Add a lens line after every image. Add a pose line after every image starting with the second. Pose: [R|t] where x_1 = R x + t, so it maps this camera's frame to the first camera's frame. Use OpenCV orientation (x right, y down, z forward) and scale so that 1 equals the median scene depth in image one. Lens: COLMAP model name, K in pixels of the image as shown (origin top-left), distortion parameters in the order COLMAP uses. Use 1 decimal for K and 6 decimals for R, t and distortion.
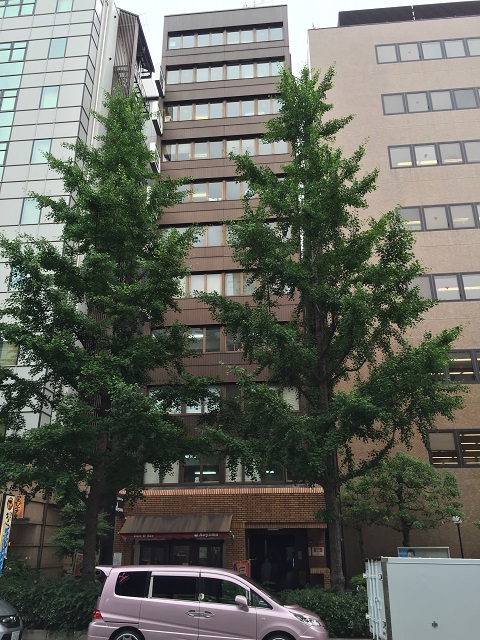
lens RADIAL K [[548.5, 0, 239.6], [0, 548.5, 326.1], [0, 0, 1]] dist [-0.002428, -0.025546]
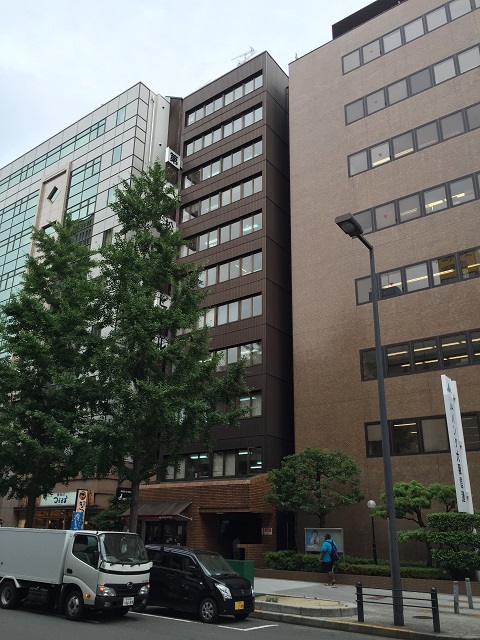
lens RADIAL K [[548.5, 0, 242.8], [0, 548.5, 315.0], [0, 0, 1]] dist [-0.002428, -0.025546]
pose [[0.857462, -0.171914, -0.484978, 0.573247], [0.178700, 0.983362, -0.032631, -0.025559], [0.482519, -0.058686, 0.873917, -0.052441]]
